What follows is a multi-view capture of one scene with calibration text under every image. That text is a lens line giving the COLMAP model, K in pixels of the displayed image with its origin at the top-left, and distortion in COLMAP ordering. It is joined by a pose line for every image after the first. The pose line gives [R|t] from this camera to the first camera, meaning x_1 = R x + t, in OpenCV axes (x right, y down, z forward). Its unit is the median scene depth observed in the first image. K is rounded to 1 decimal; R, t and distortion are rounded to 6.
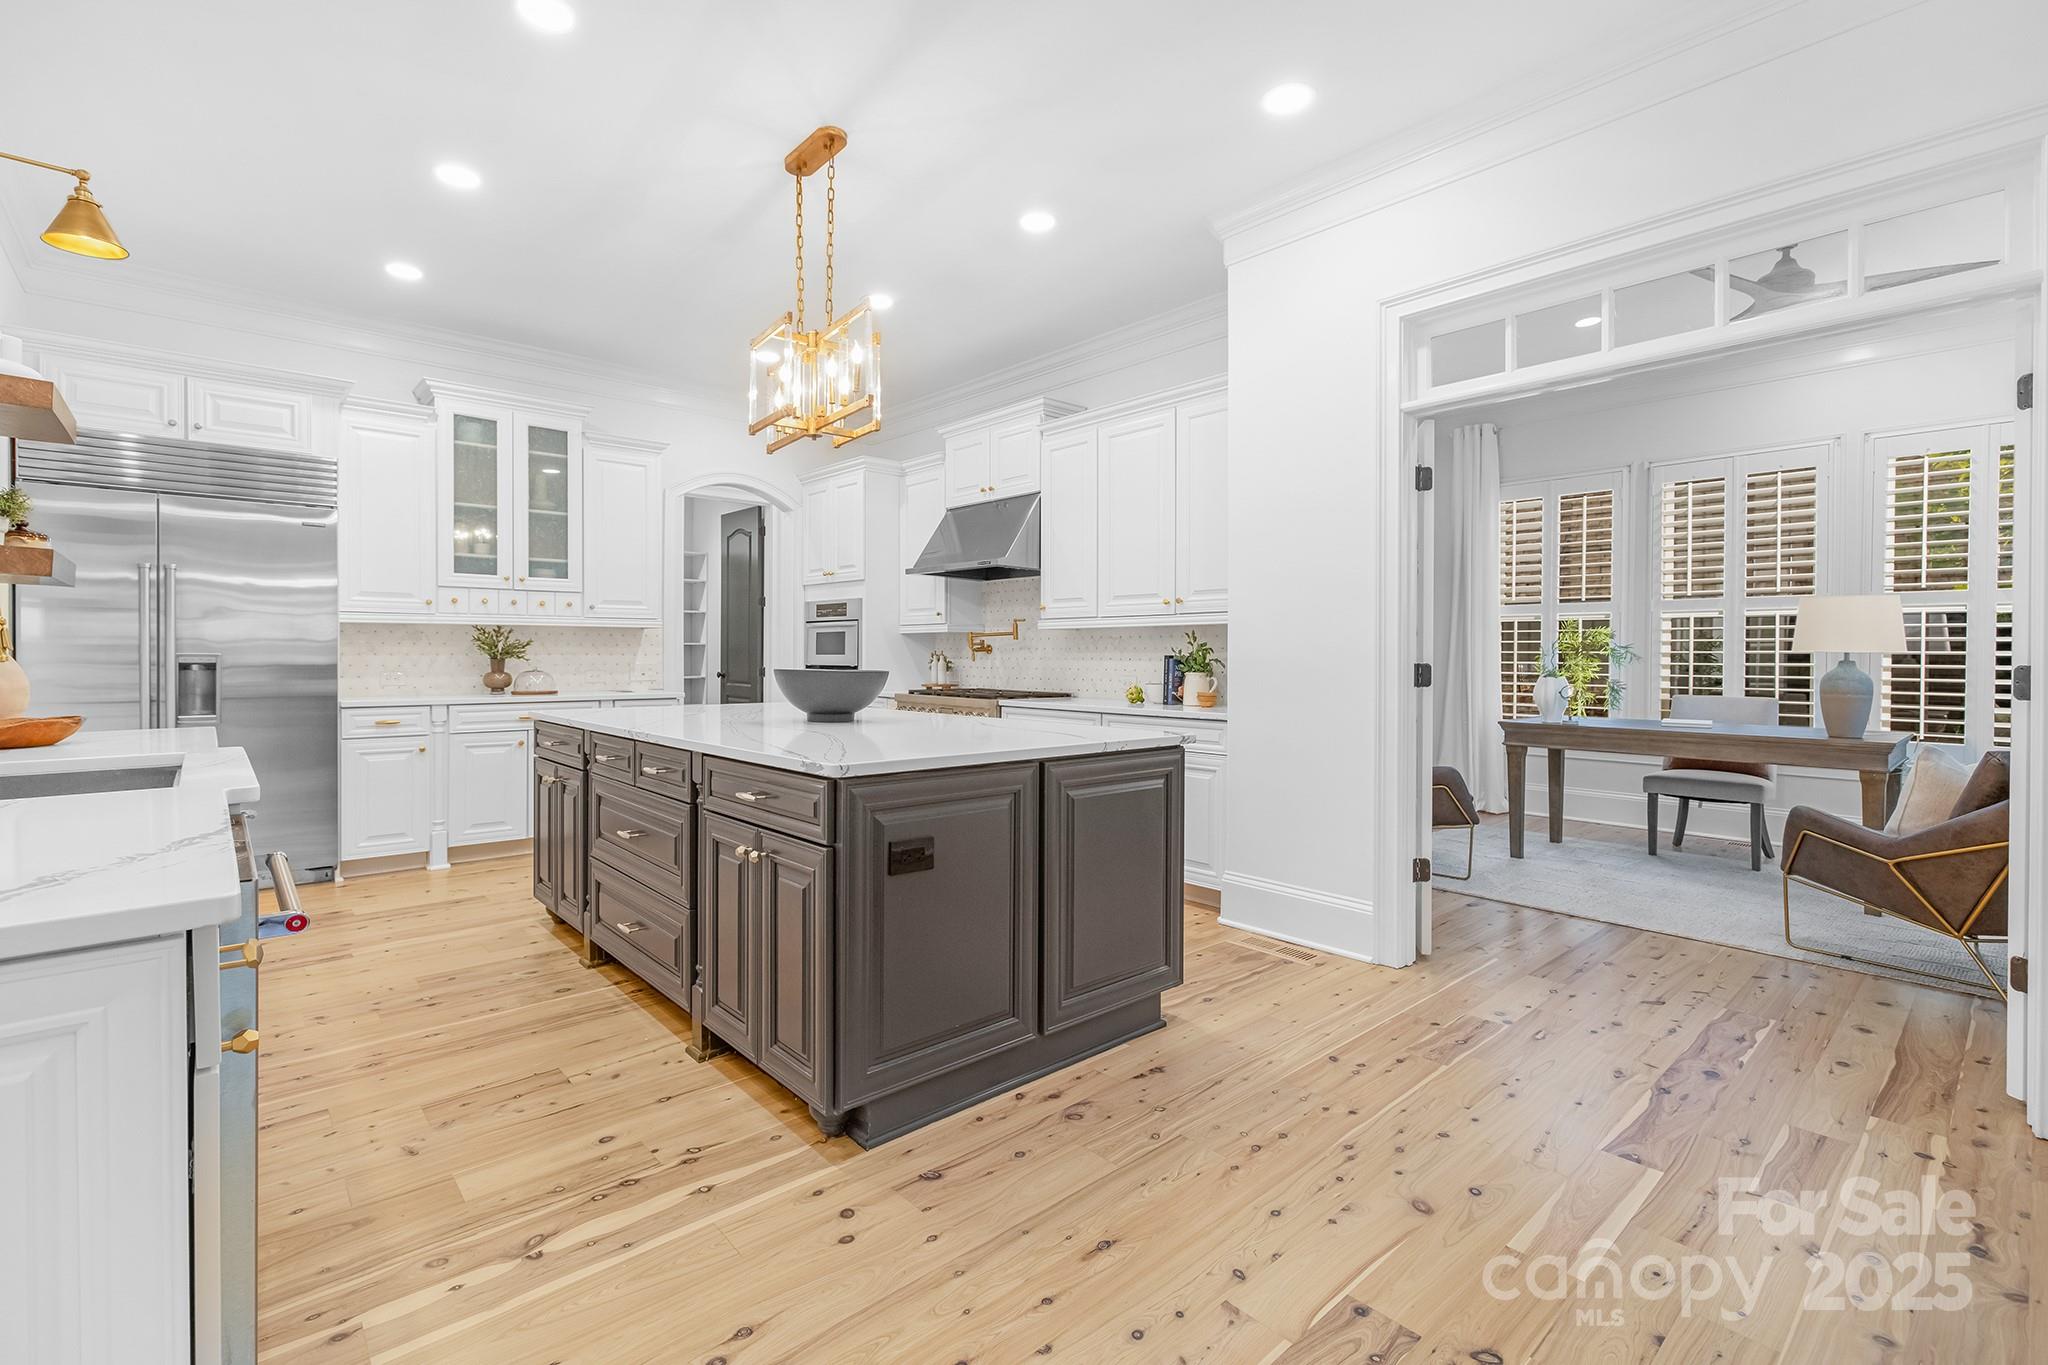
lens RADIAL K [[893.2, 0, 988.7], [0, 893.2, 642.7], [0, 0, 1]] dist [0.002394, -0.000279]
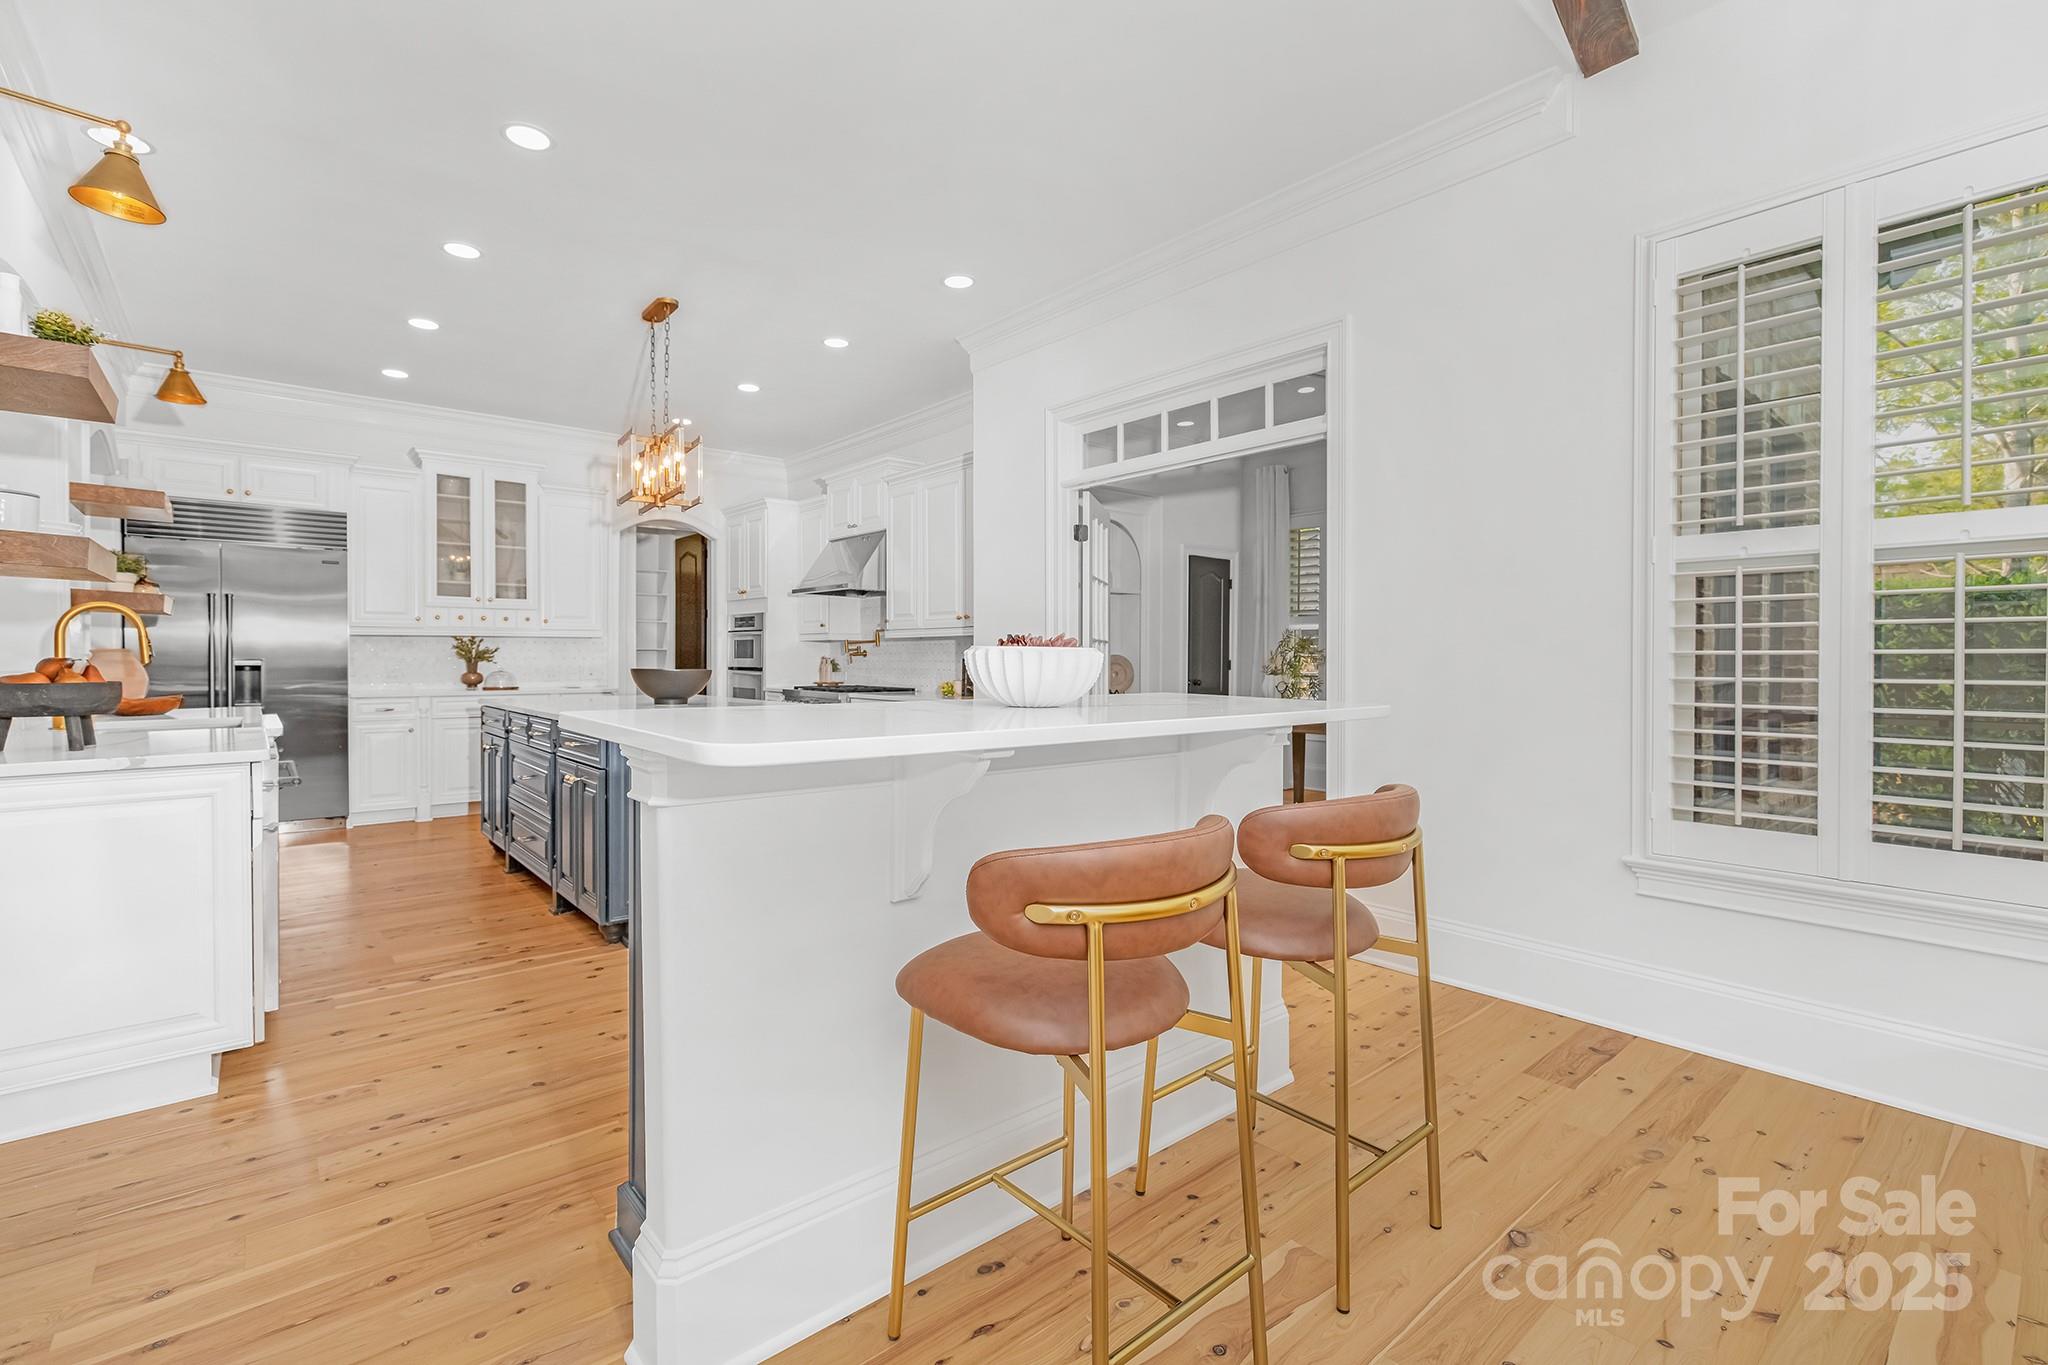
lens RADIAL K [[893.2, 0, 972.3], [0, 893.2, 645.0], [0, 0, 1]] dist [0.002394, -0.000279]
pose [[0.999106, -0.003163, -0.042155, 0.252634], [0.003114, 0.999994, -0.001221, -0.002550], [0.042159, 0.001088, 0.999110, -0.288966]]
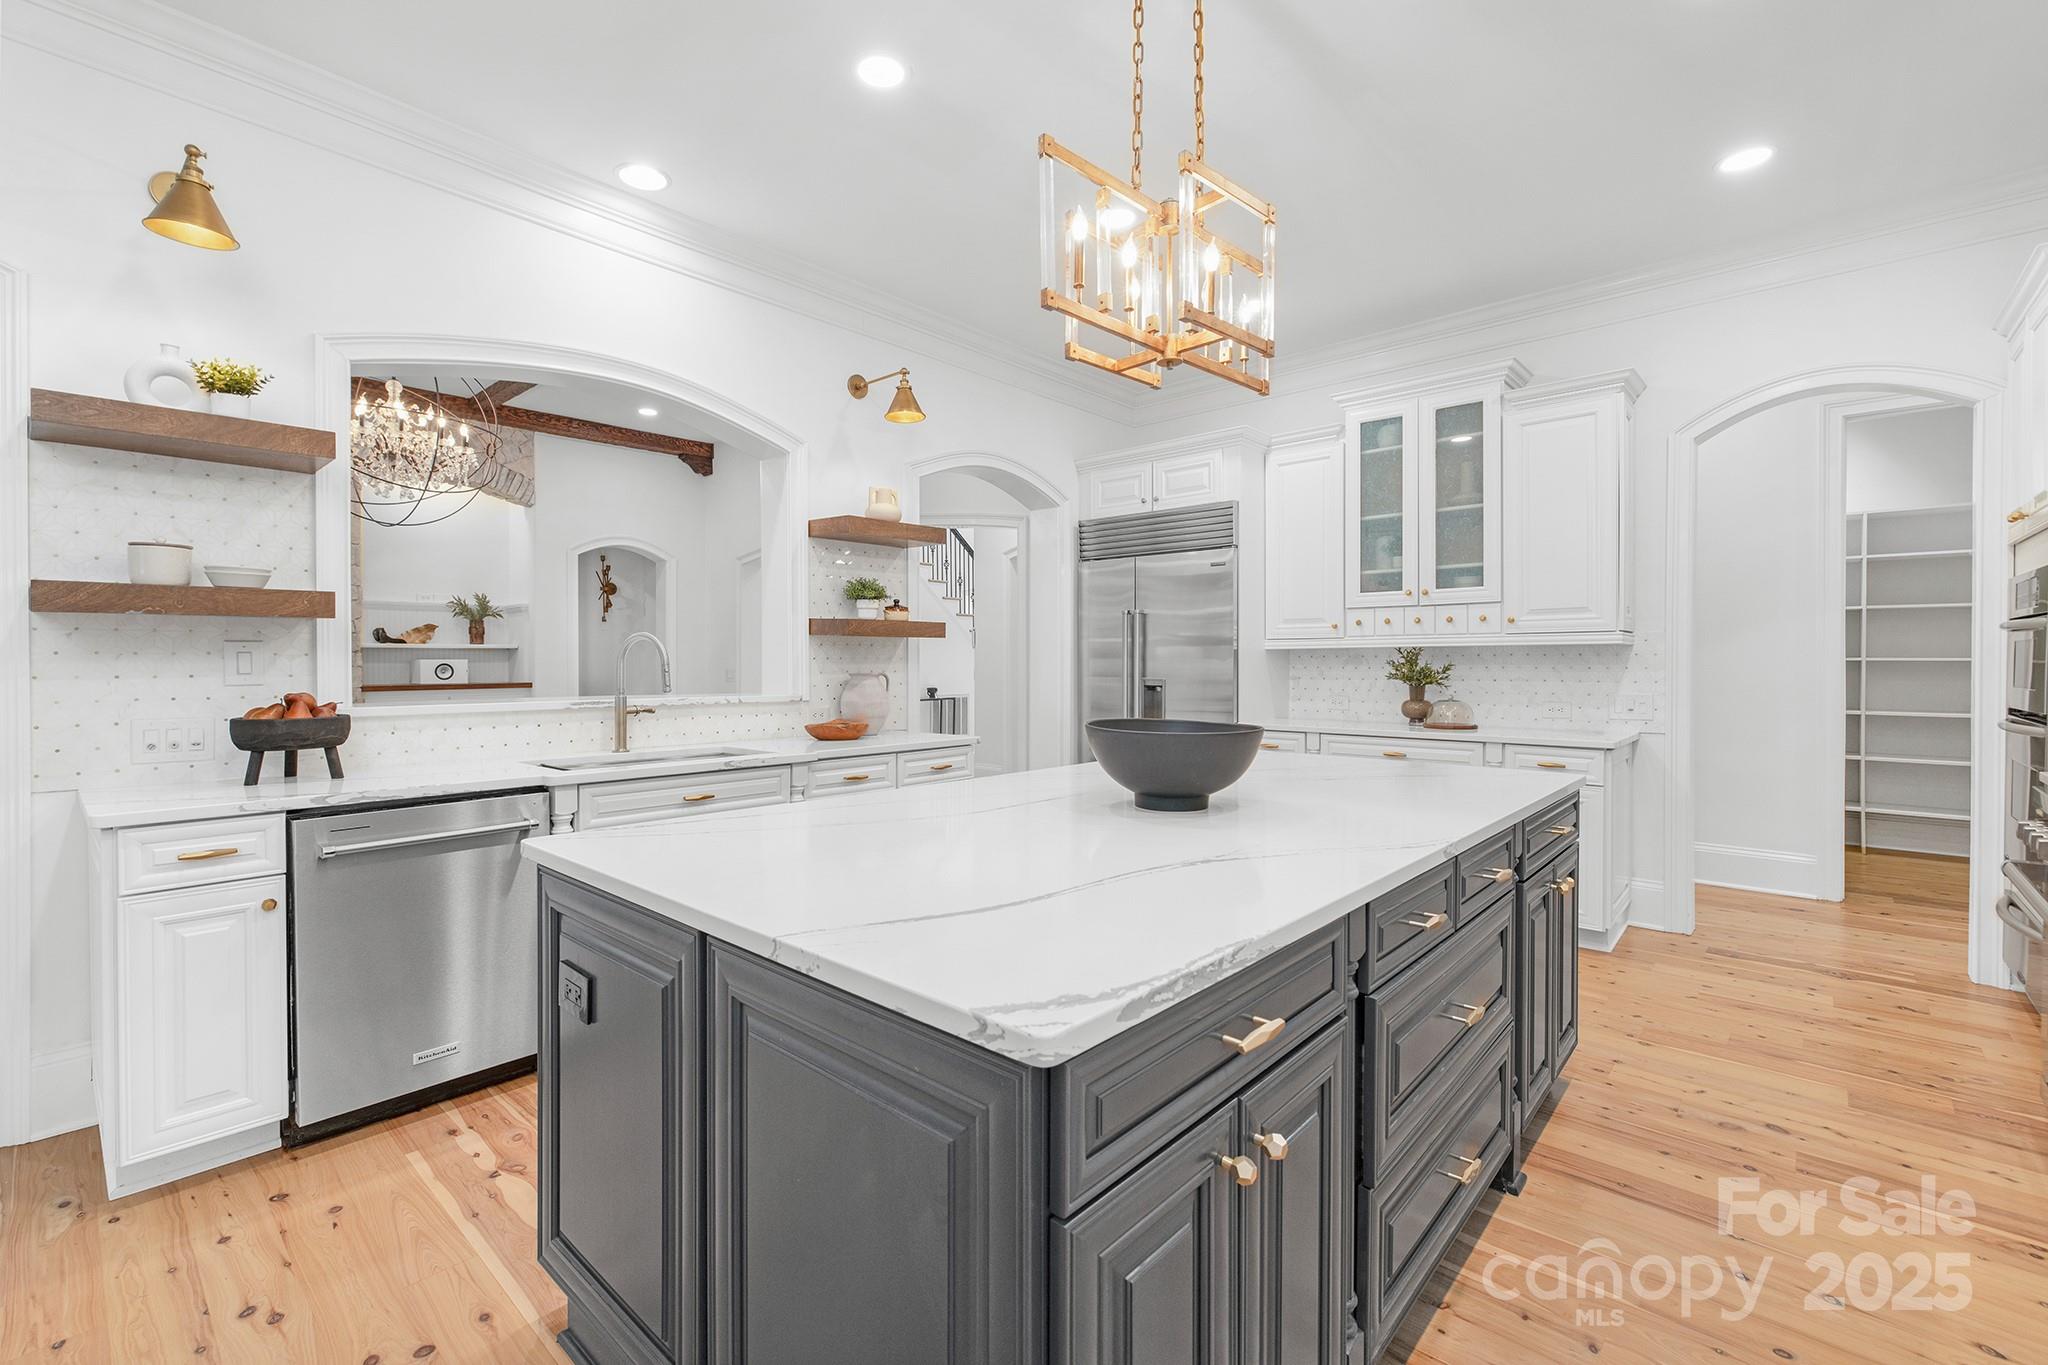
lens RADIAL K [[893.2, 0, 1041.5], [0, 893.2, 667.1], [0, 0, 1]] dist [0.002394, -0.000279]
pose [[0.133246, 0.001521, -0.991082, 0.302244], [0.015596, 0.999872, 0.003632, -0.009684], [0.990960, -0.015941, 0.133205, 0.571156]]
